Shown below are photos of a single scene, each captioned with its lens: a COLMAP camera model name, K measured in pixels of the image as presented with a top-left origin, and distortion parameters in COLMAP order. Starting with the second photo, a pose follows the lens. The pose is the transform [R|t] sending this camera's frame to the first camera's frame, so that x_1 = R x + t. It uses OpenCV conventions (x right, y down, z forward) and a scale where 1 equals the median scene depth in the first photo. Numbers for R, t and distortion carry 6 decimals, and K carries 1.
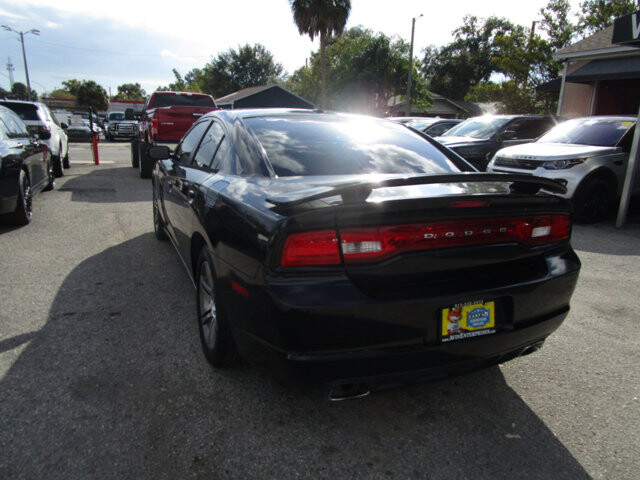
lens RADIAL K [[457.2, 0, 320.2], [0, 457.2, 238.1], [0, 0, 1]] dist [-0.012378, 0.005384]
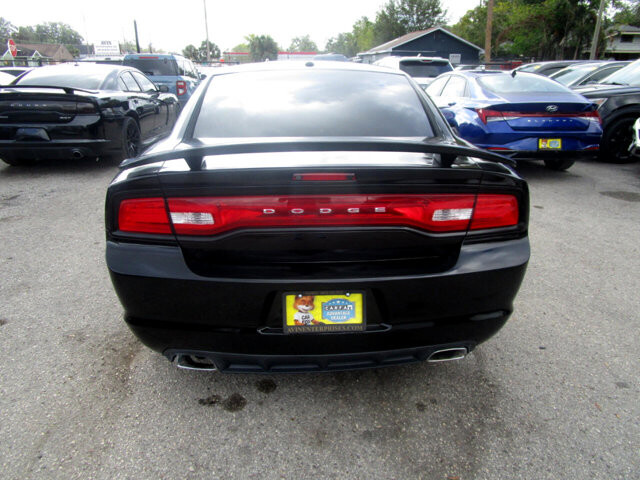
lens RADIAL K [[457.2, 0, 316.6], [0, 457.2, 243.1], [0, 0, 1]] dist [-0.012378, 0.005384]
pose [[0.935893, 0.096200, -0.338896, 0.433009], [-0.057247, 0.990737, 0.123140, -0.040348], [0.347603, -0.095845, 0.932730, 0.143641]]
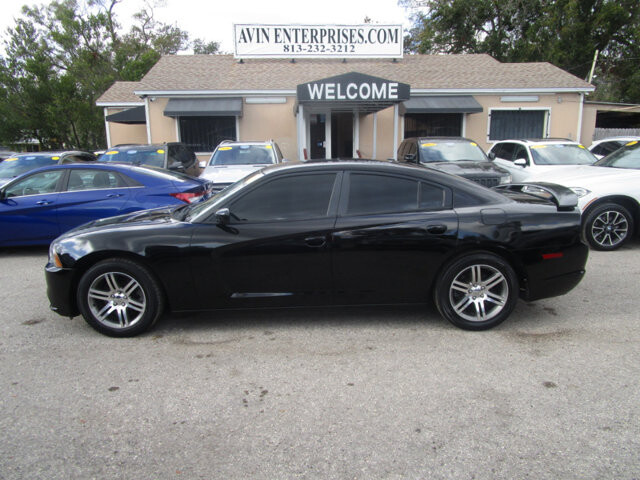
lens RADIAL K [[457.2, 0, 318.8], [0, 457.2, 241.2], [0, 0, 1]] dist [-0.012378, 0.005384]
pose [[0.386808, -0.221636, 0.895130, -1.672676], [0.247995, 0.959929, 0.130515, -0.332401], [-0.888188, 0.171503, 0.426272, 0.777222]]
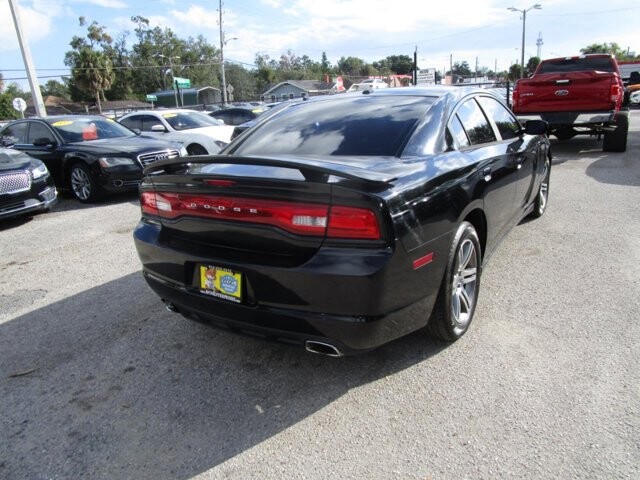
lens RADIAL K [[468.8, 0, 329.3], [0, 468.8, 229.9], [0, 0, 1]] dist [-0.023078, 0.012657]
pose [[0.542558, 0.156332, -0.825343, 1.051288], [-0.119647, 0.986894, 0.108279, -0.085194], [0.831454, 0.040002, 0.554152, 0.410390]]
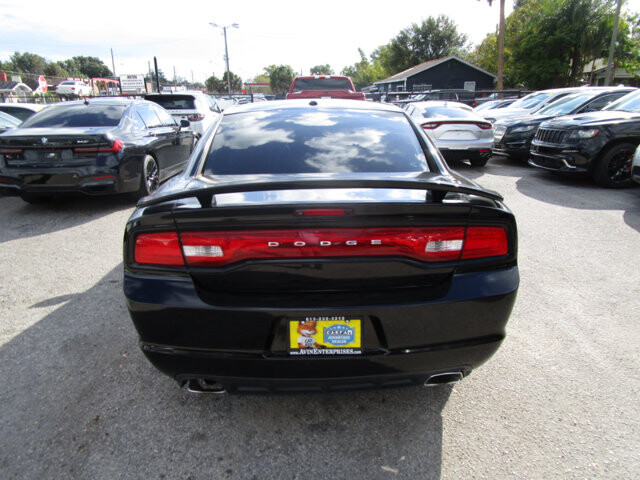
lens RADIAL K [[457.2, 0, 324.7], [0, 457.2, 238.0], [0, 0, 1]] dist [-0.012378, 0.005384]
pose [[0.927596, 0.068287, -0.367290, 0.476064], [-0.049822, 0.996982, 0.059535, -0.055483], [0.370247, -0.036926, 0.928199, 0.101661]]
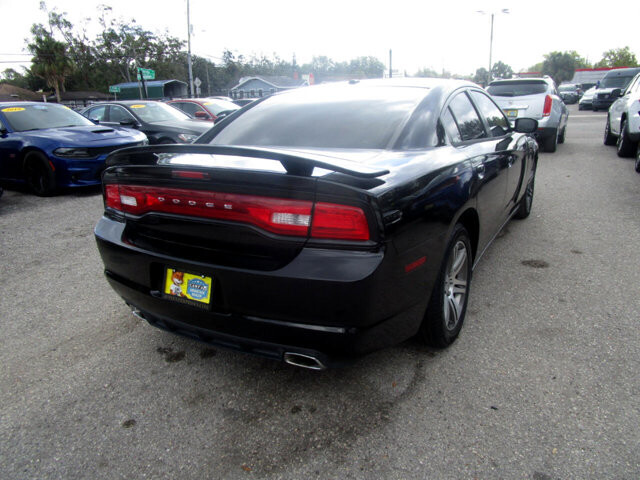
lens RADIAL K [[457.2, 0, 318.9], [0, 457.2, 245.2], [0, 0, 1]] dist [-0.012378, 0.005384]
pose [[0.583488, 0.194971, -0.788371, 0.943163], [-0.139222, 0.980398, 0.139421, -0.072868], [0.800100, 0.028408, 0.599194, 0.447071]]
